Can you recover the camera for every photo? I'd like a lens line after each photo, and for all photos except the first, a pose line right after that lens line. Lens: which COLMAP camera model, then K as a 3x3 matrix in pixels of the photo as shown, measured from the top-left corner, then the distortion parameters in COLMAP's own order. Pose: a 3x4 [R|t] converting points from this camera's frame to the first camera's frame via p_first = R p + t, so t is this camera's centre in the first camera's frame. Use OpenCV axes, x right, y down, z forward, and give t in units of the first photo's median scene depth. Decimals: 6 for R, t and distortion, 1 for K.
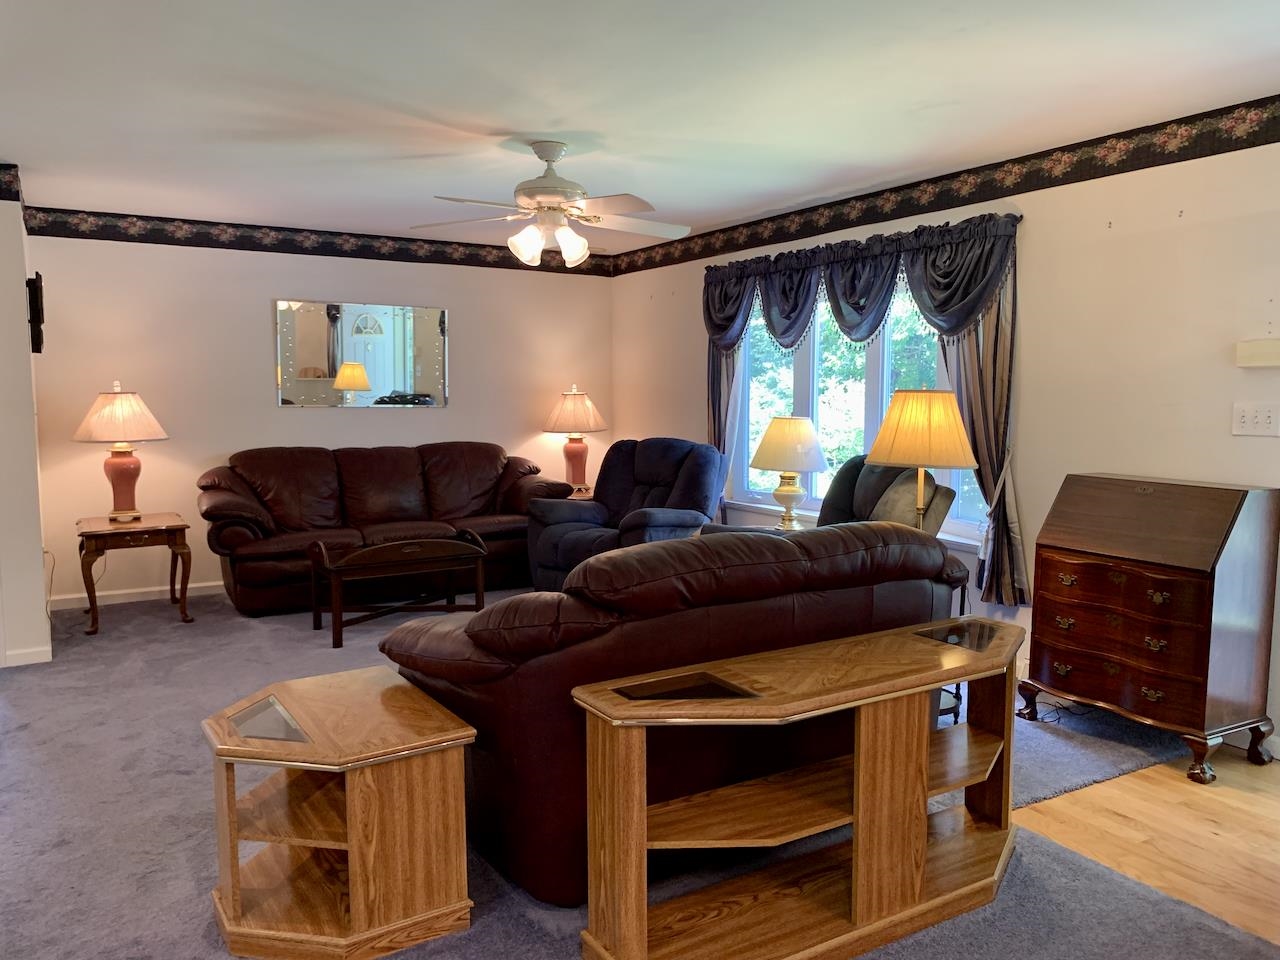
lens RADIAL K [[991.6, 0, 643.9], [0, 991.6, 484.6], [0, 0, 1]] dist [0.029280, -0.022208]
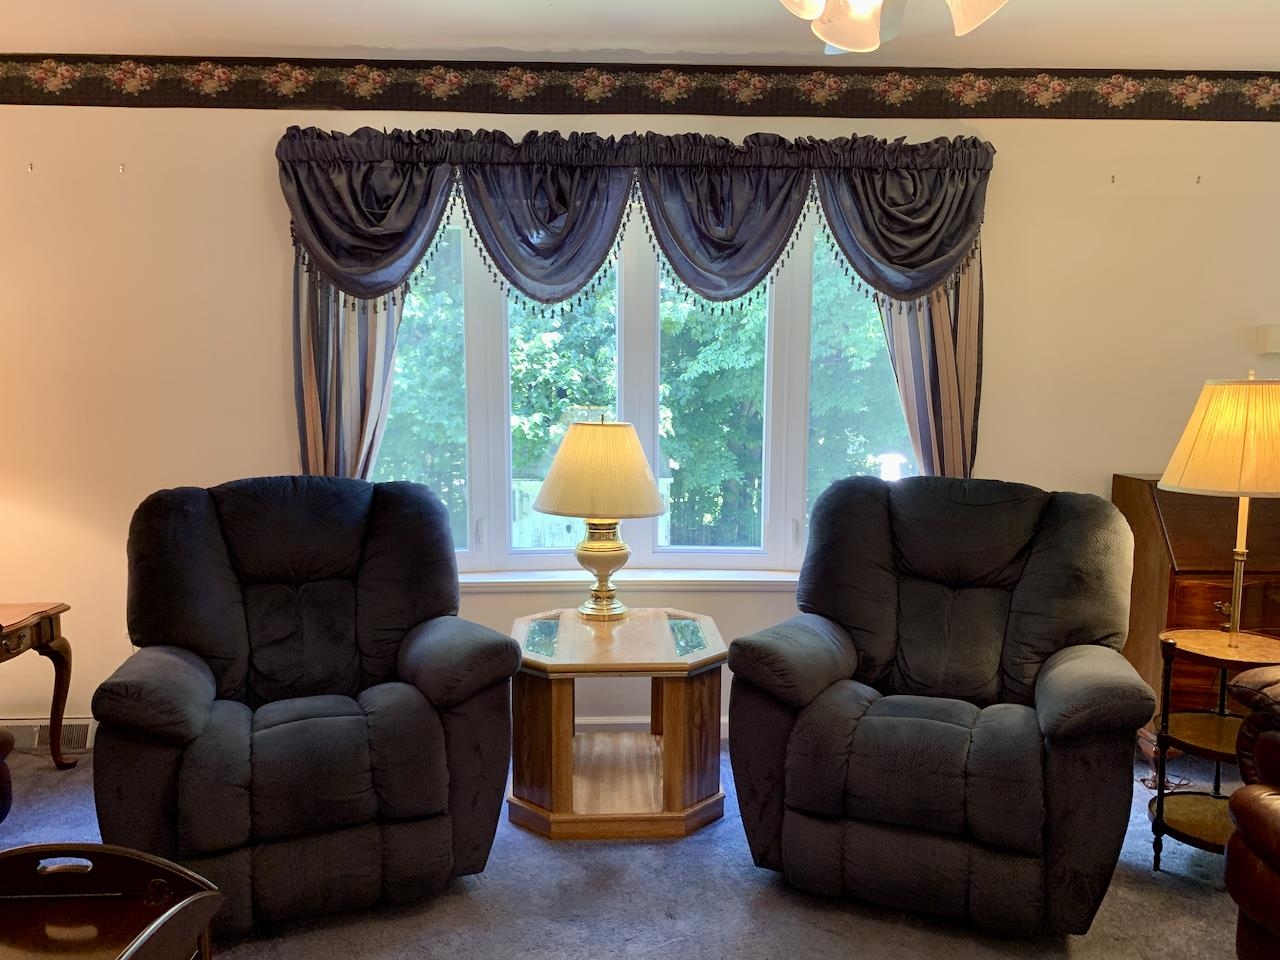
lens RADIAL K [[991.6, 0, 639.8], [0, 991.6, 467.6], [0, 0, 1]] dist [0.029280, -0.022208]
pose [[0.482315, -0.099938, 0.870278, -0.369570], [0.078402, 0.994409, 0.070742, -0.085426], [-0.872482, 0.034112, 0.487454, 0.733121]]
